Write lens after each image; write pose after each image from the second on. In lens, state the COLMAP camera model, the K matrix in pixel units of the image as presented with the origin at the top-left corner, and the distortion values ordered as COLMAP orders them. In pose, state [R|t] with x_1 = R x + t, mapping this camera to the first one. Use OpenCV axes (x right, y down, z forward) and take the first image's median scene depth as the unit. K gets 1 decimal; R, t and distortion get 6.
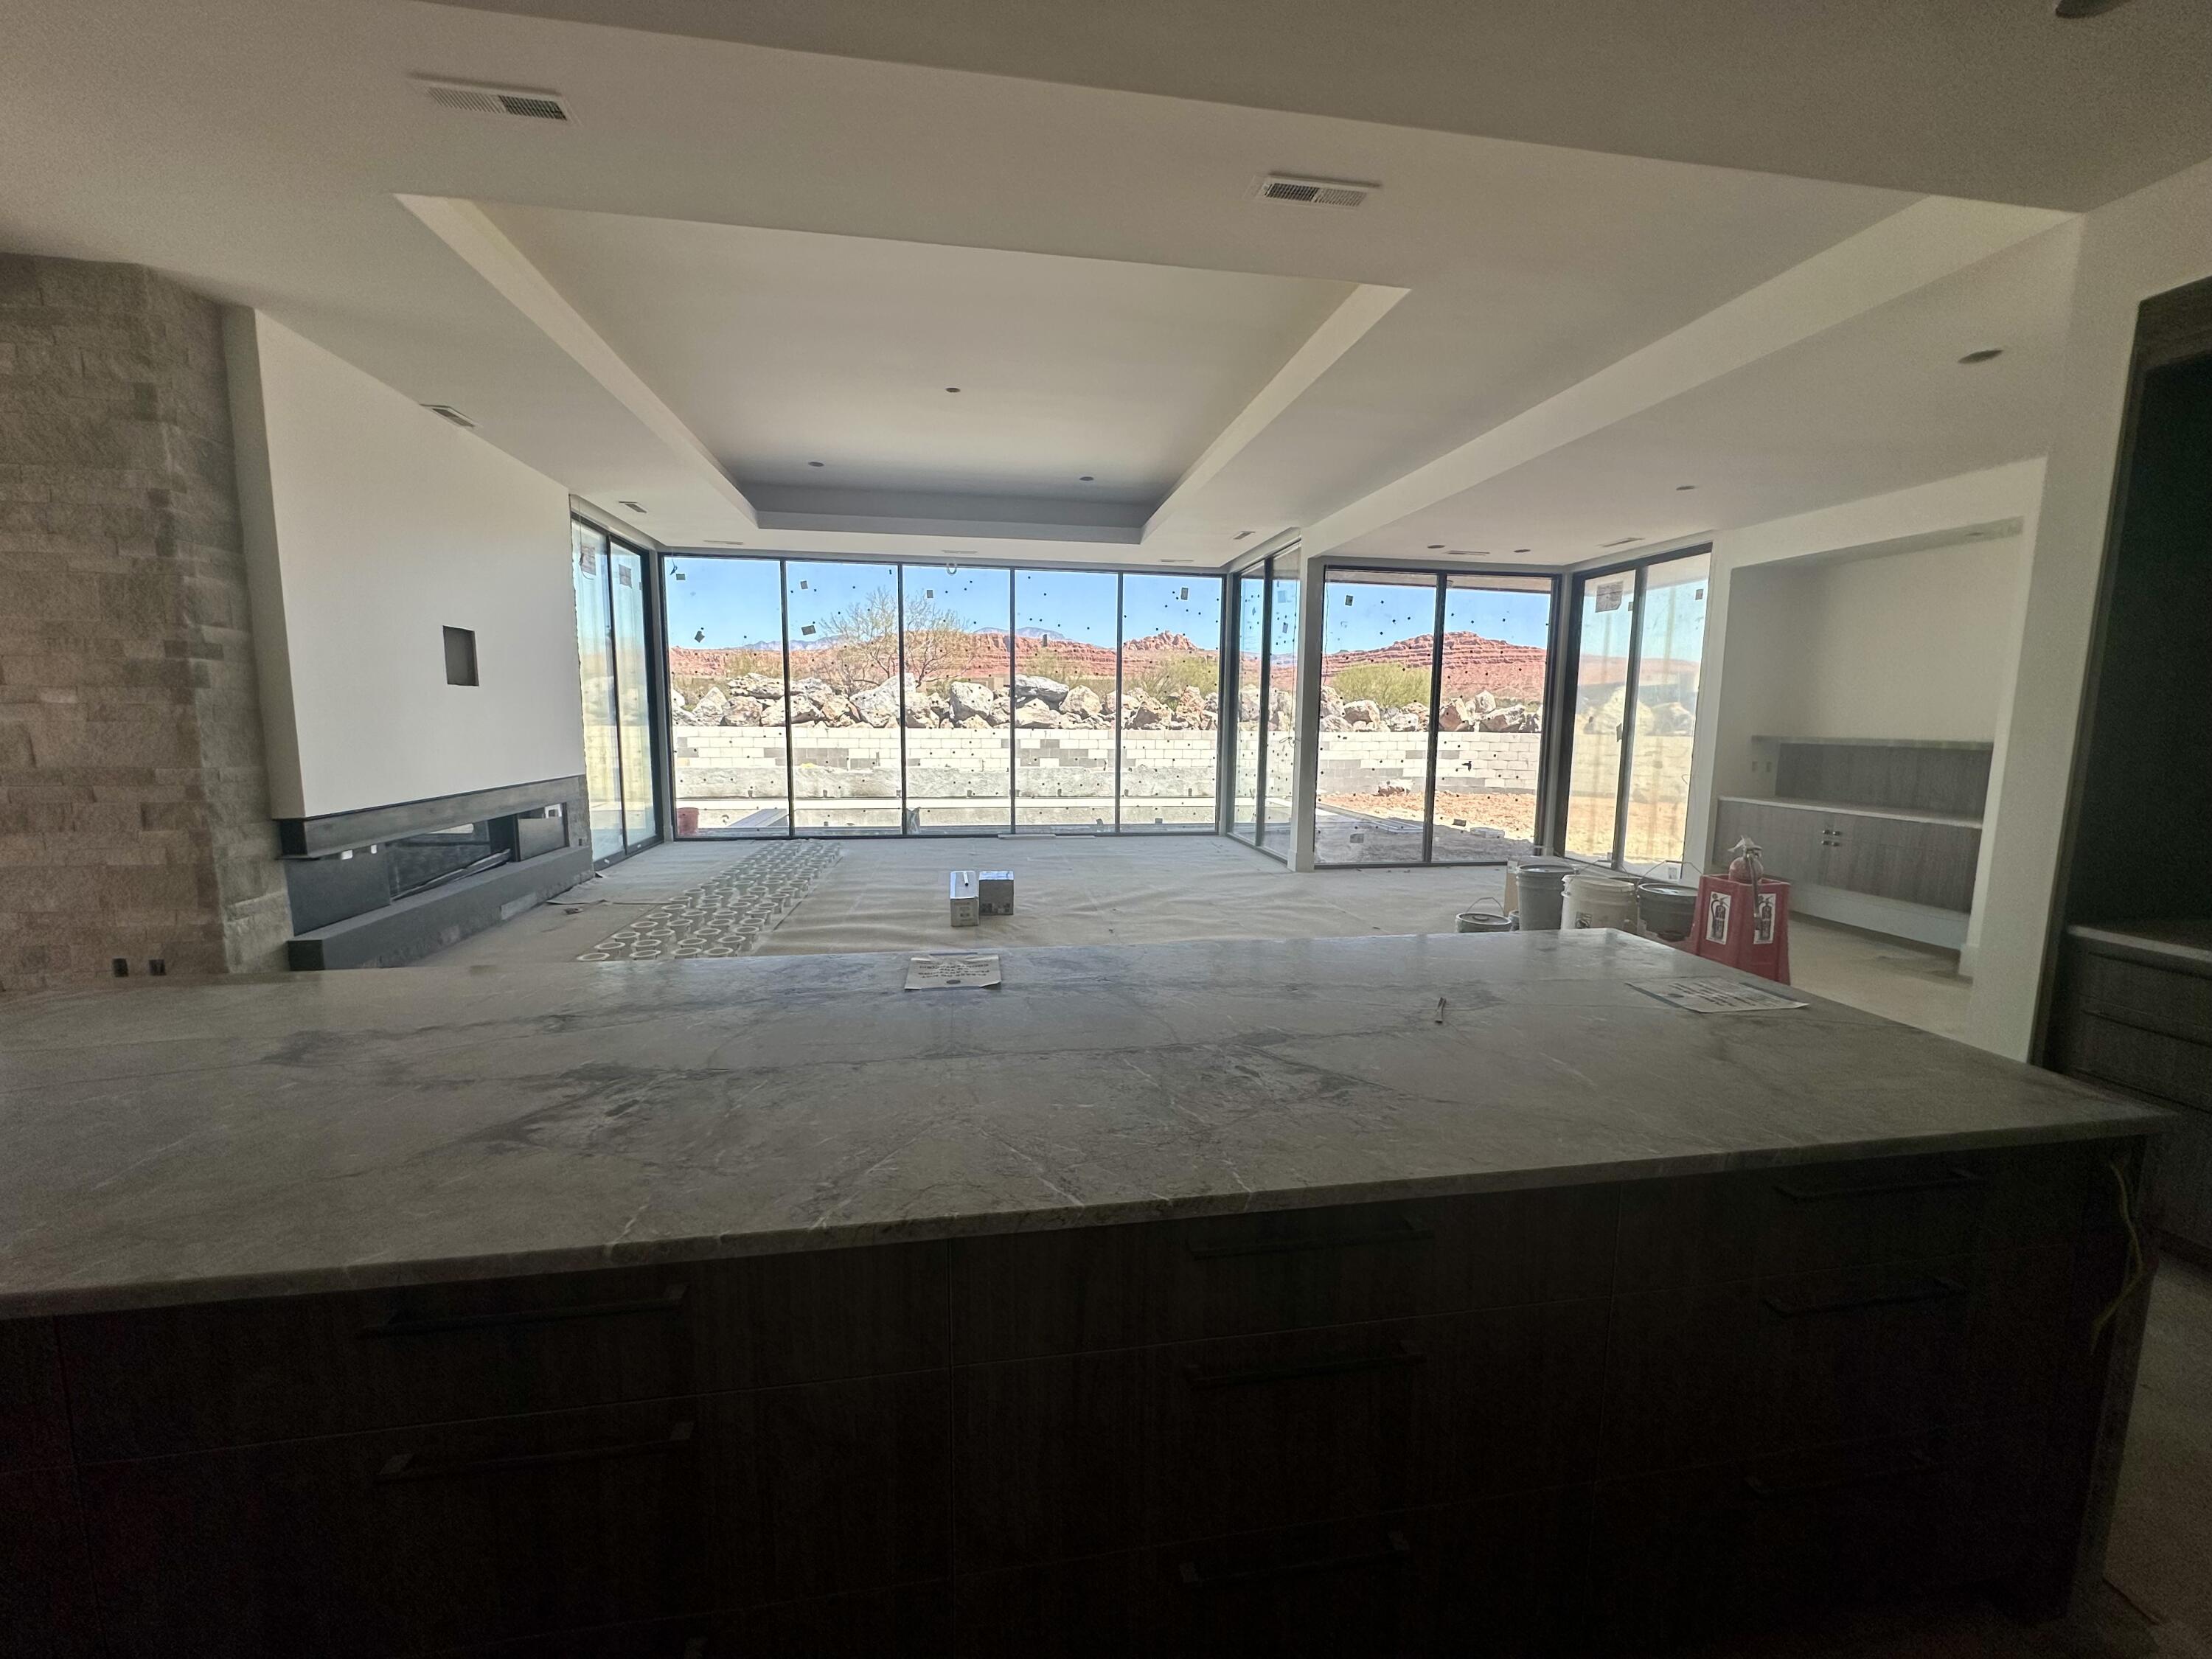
lens RADIAL K [[886.0, 0, 1099.8], [0, 886.0, 828.6], [0, 0, 1]] dist [-0.003484, 0.000535]
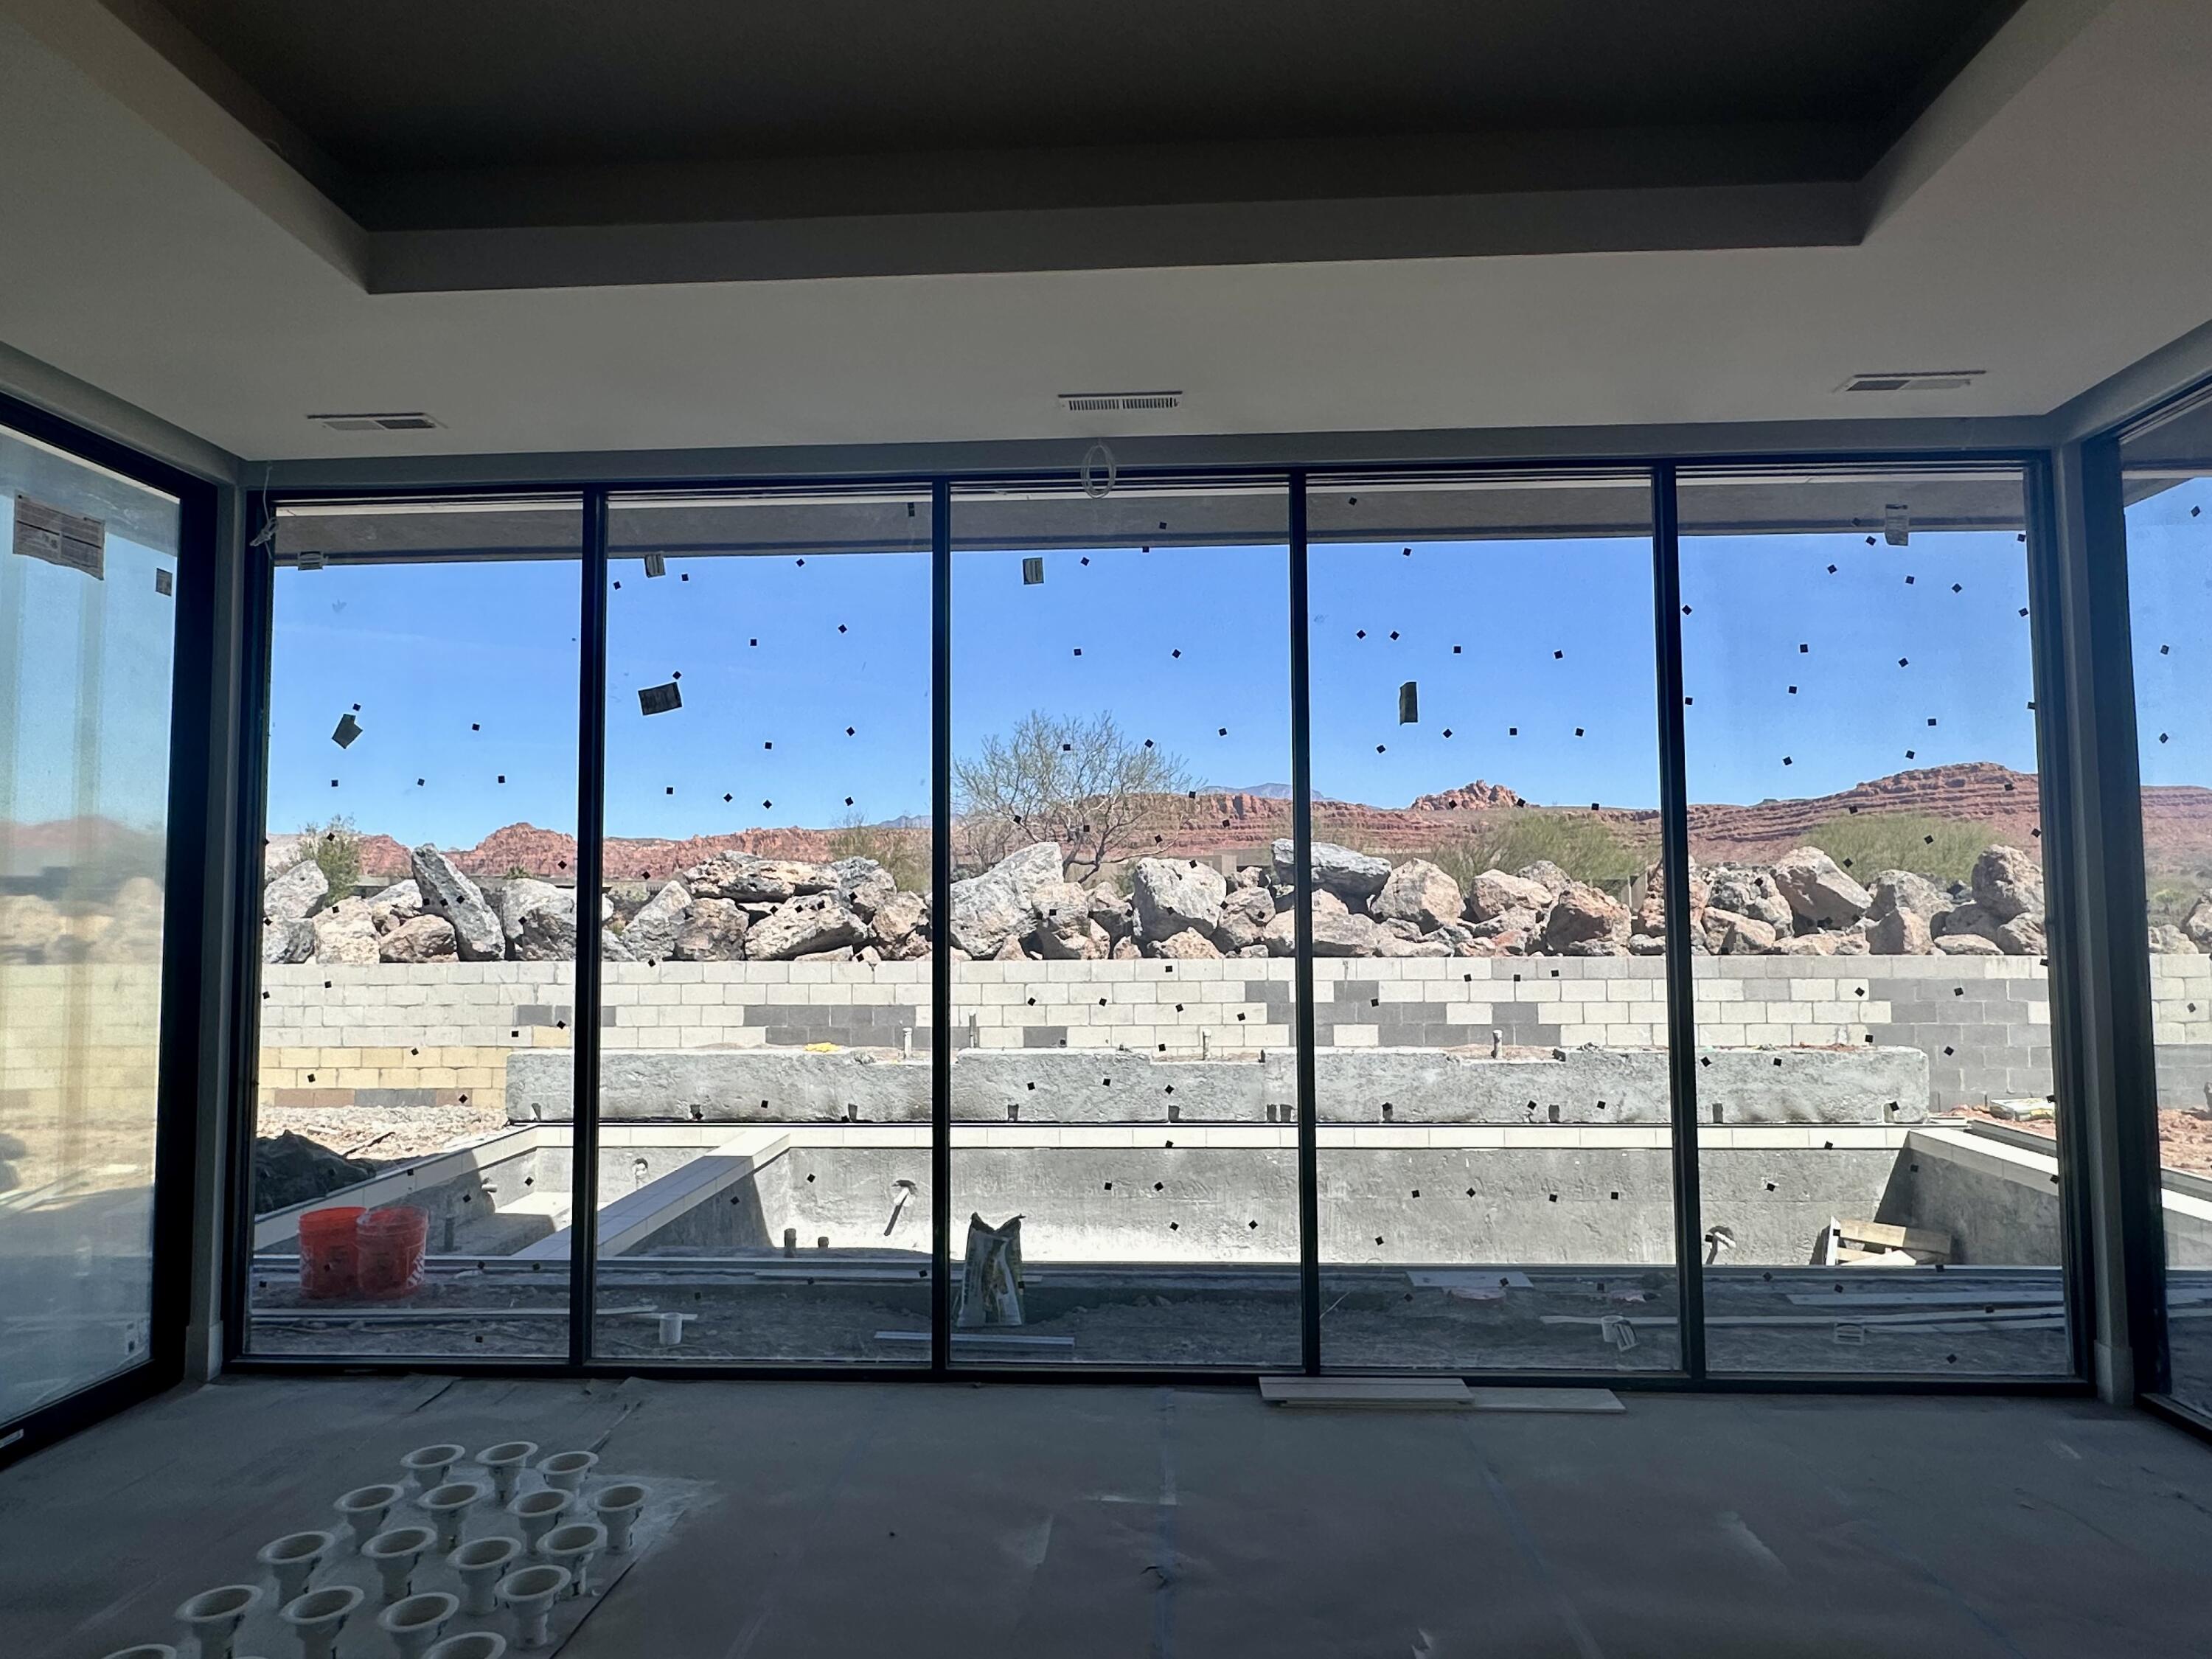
lens RADIAL K [[1314.6, 0, 1093.8], [0, 1314.6, 831.2], [0, 0, 1]] dist [-0.005646, 0.001868]
pose [[0.977053, -0.029907, -0.210886, -0.076690], [-0.010009, 0.982553, -0.185714, -0.090045], [0.212761, 0.183563, 0.959707, 0.582943]]
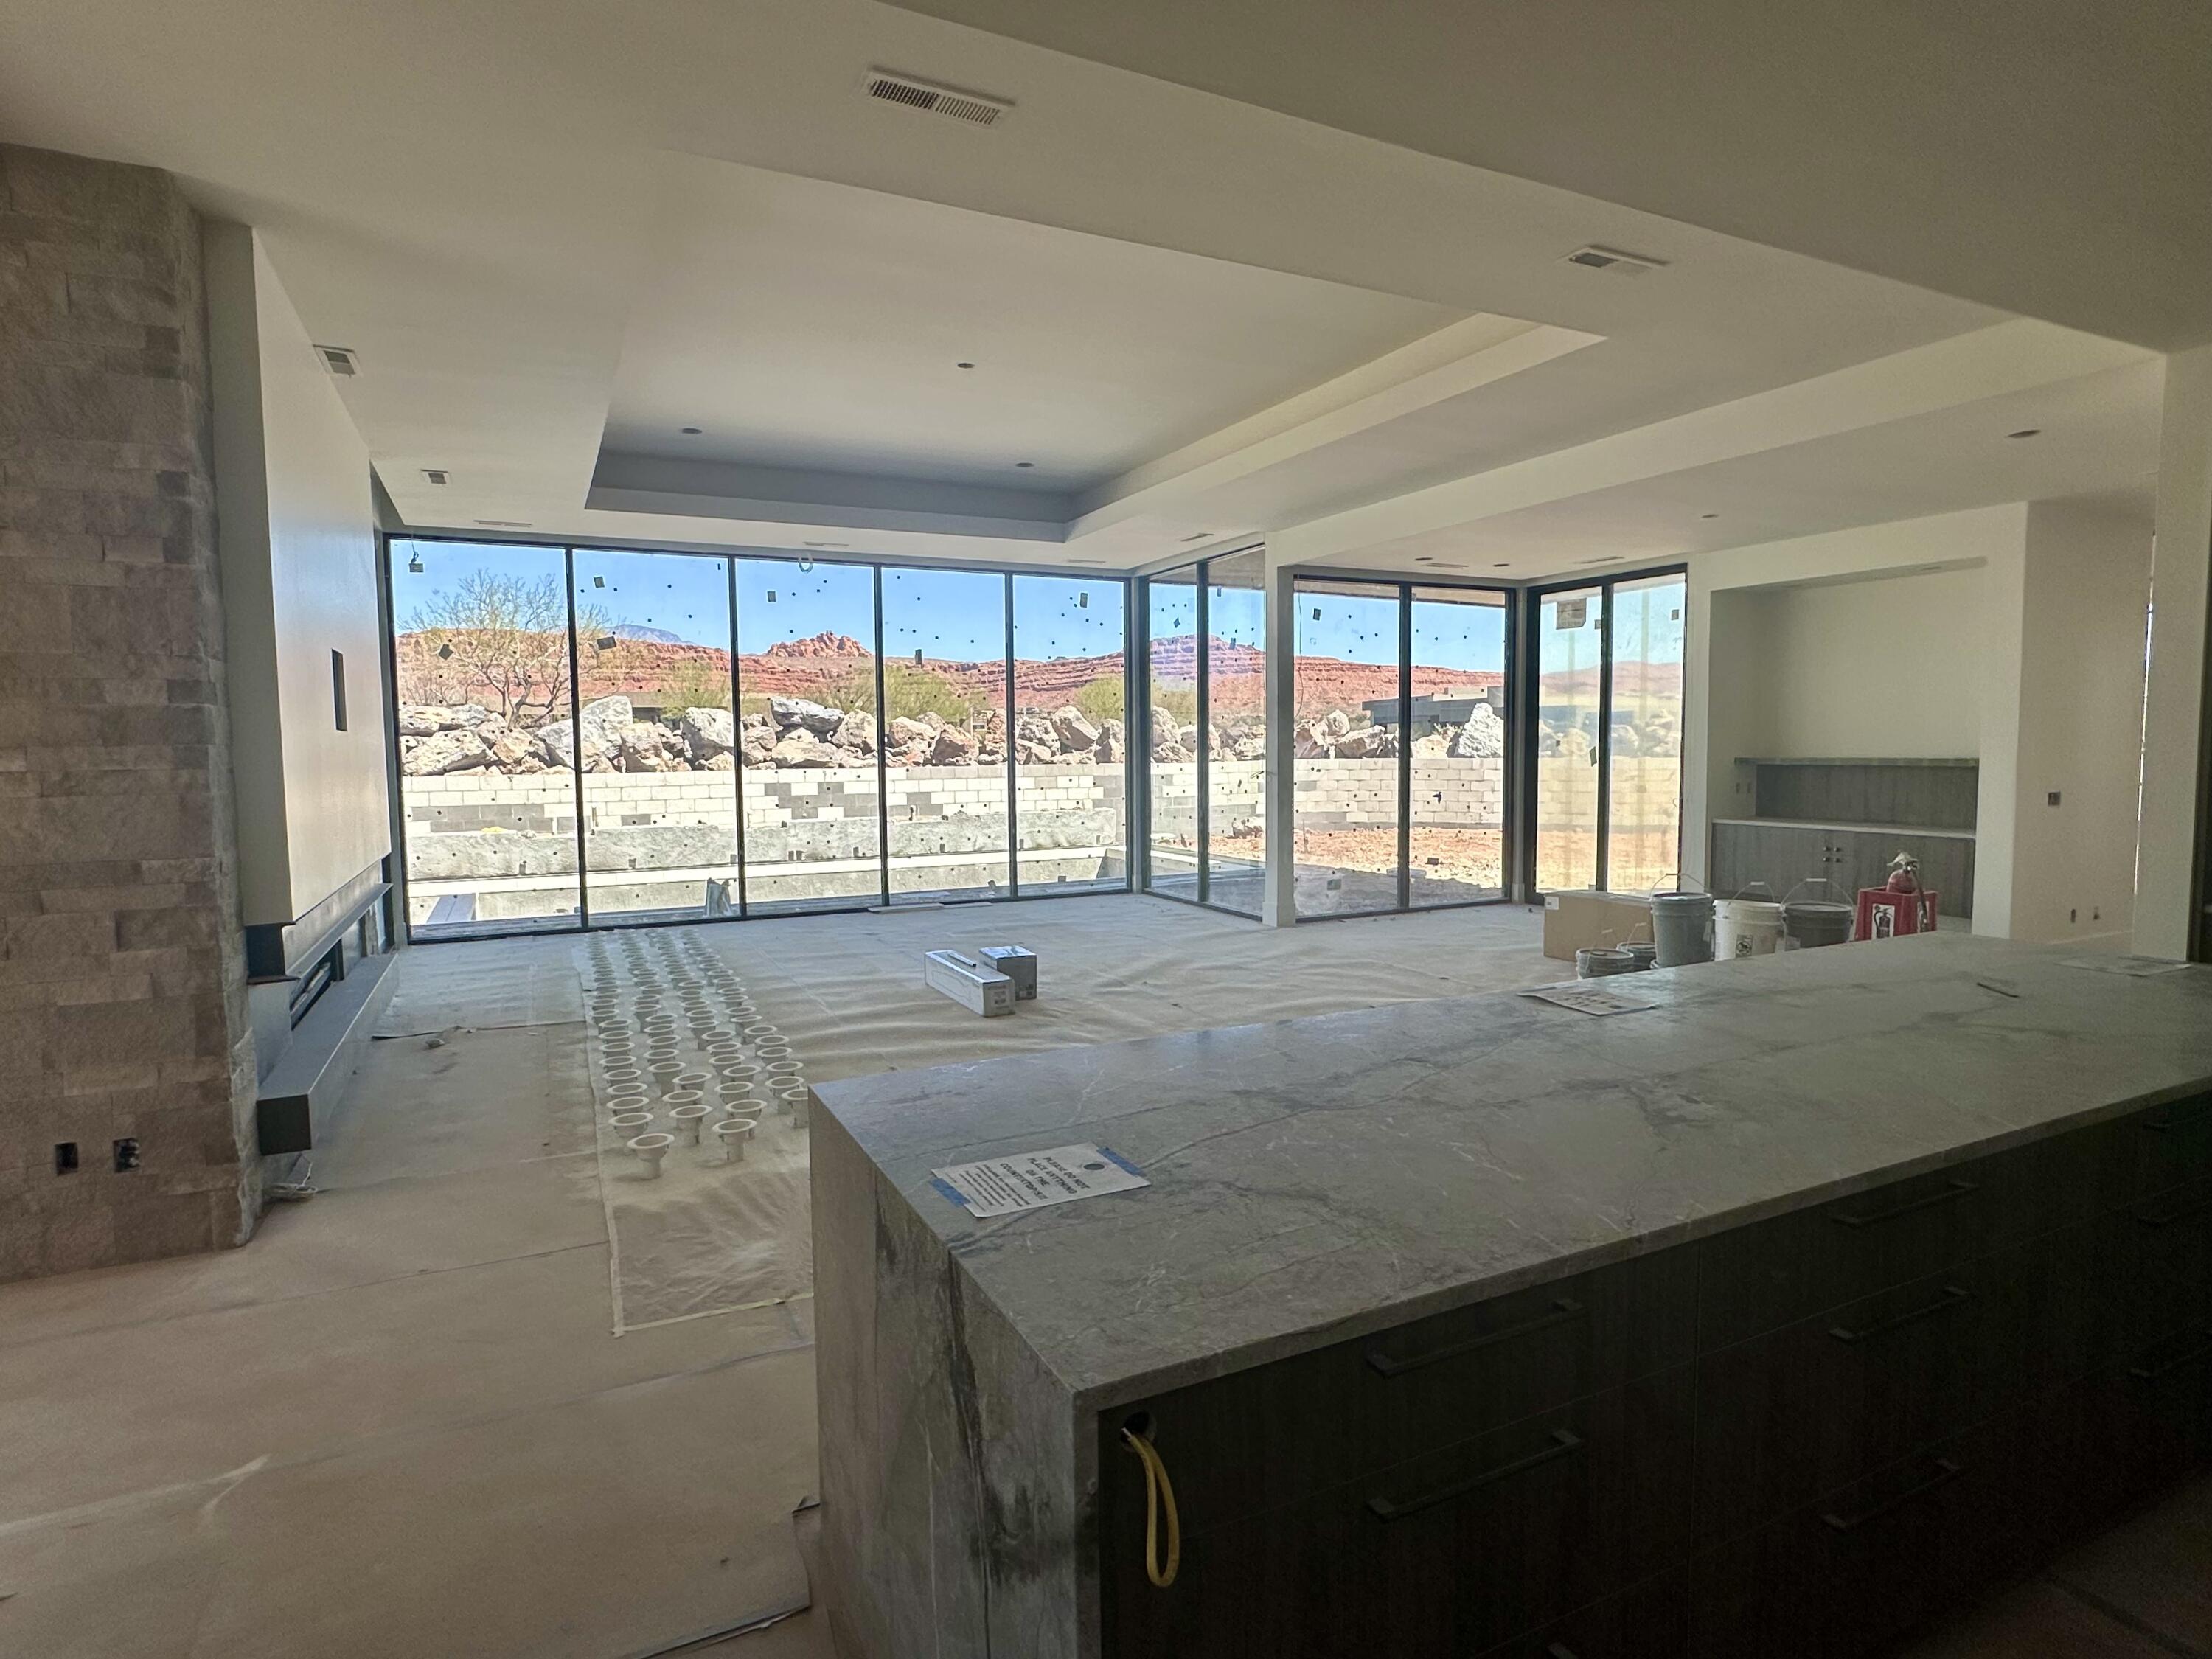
lens RADIAL K [[1187.9, 0, 1098.1], [0, 1187.9, 827.7], [0, 0, 1]] dist [-0.003598, 0.001661]
pose [[0.957093, -0.040767, 0.286898, -0.226495], [0.056772, 0.997248, -0.047686, -0.002310], [-0.284165, 0.061927, 0.956773, -0.042651]]
